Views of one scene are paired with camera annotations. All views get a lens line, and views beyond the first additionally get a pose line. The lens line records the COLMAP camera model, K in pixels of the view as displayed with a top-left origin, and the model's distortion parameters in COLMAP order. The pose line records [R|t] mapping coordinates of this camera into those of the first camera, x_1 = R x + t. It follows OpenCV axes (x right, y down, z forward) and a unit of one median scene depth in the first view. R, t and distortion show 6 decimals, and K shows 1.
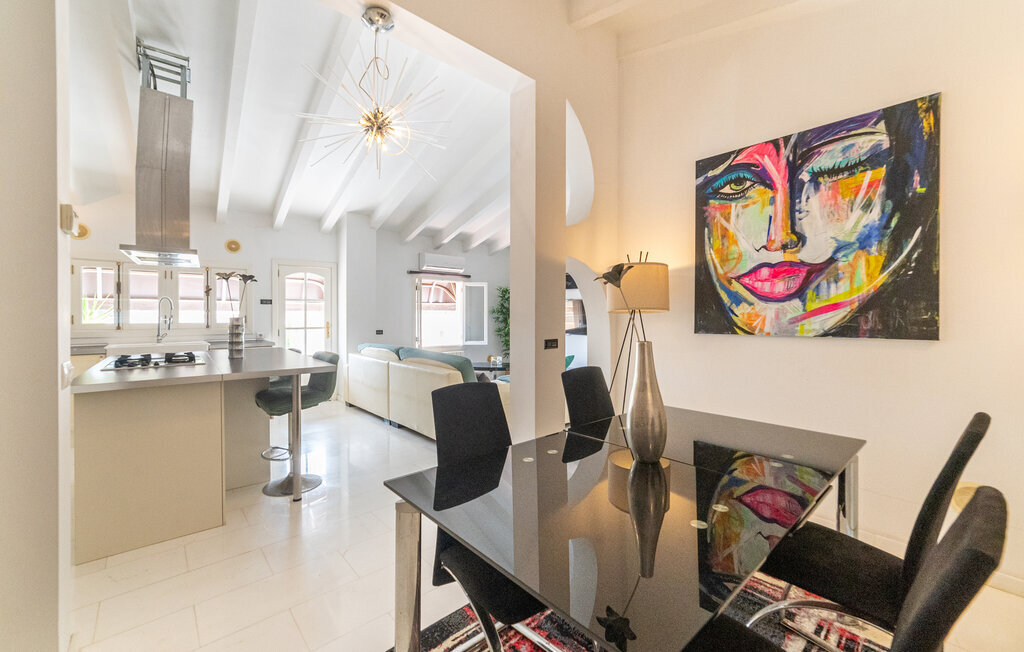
lens RADIAL K [[406.3, 0, 512.0], [0, 406.3, 326.0], [0, 0, 1]] dist [0.000673, 0.000104]
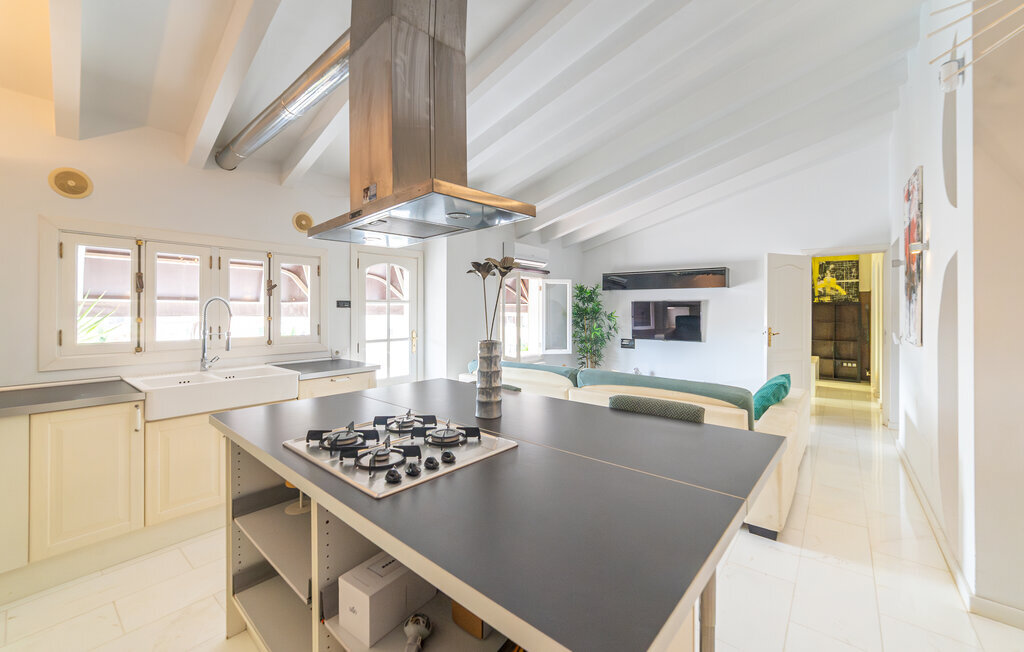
lens RADIAL K [[397.9, 0, 509.9], [0, 397.9, 316.7], [0, 0, 1]] dist [-0.000931, -0.000063]
pose [[0.989757, -0.004923, 0.142674, -0.451254], [0.007389, 0.999832, -0.016757, -0.026007], [-0.142568, 0.017639, 0.989628, 0.302749]]
